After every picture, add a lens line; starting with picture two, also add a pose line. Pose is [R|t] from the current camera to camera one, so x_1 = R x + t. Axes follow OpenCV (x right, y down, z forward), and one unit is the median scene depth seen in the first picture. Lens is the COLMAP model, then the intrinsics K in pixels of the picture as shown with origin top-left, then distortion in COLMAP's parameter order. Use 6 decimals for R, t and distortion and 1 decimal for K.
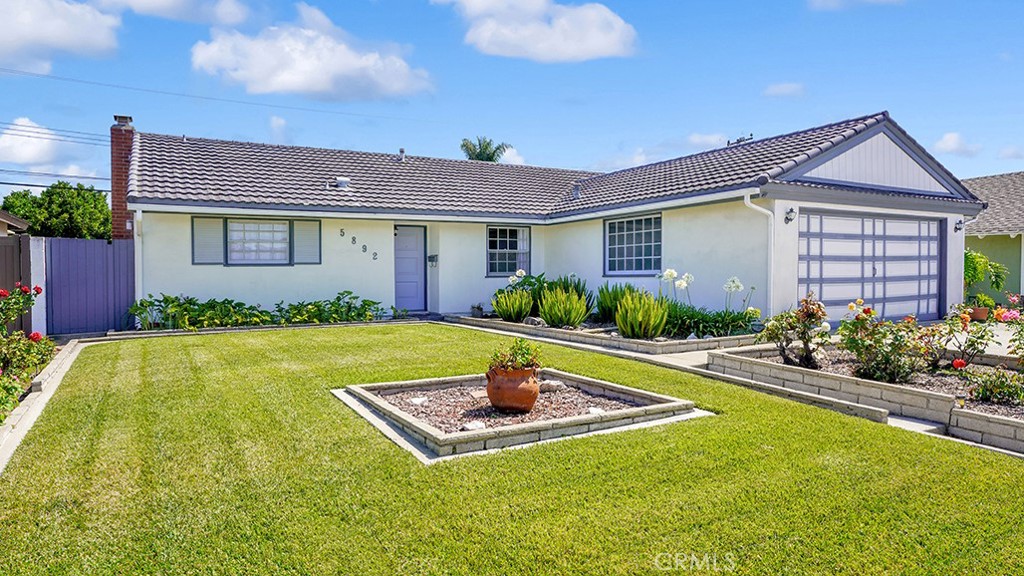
lens RADIAL K [[625.6, 0, 512.0], [0, 625.6, 285.2], [0, 0, 1]] dist [0.009650, 0.001102]
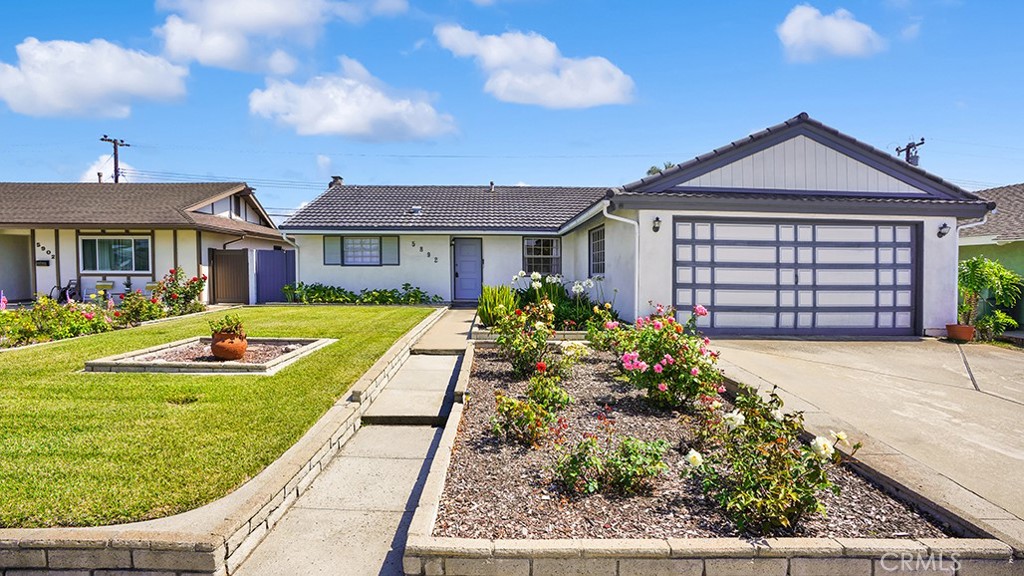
lens RADIAL K [[491.1, 0, 510.5], [0, 491.1, 292.9], [0, 0, 1]] dist [-0.037550, 0.001322]
pose [[0.864848, 0.038907, -0.500524, 0.542042], [-0.029009, 0.999200, 0.027545, -0.008163], [0.501195, -0.009303, 0.865284, 0.124479]]
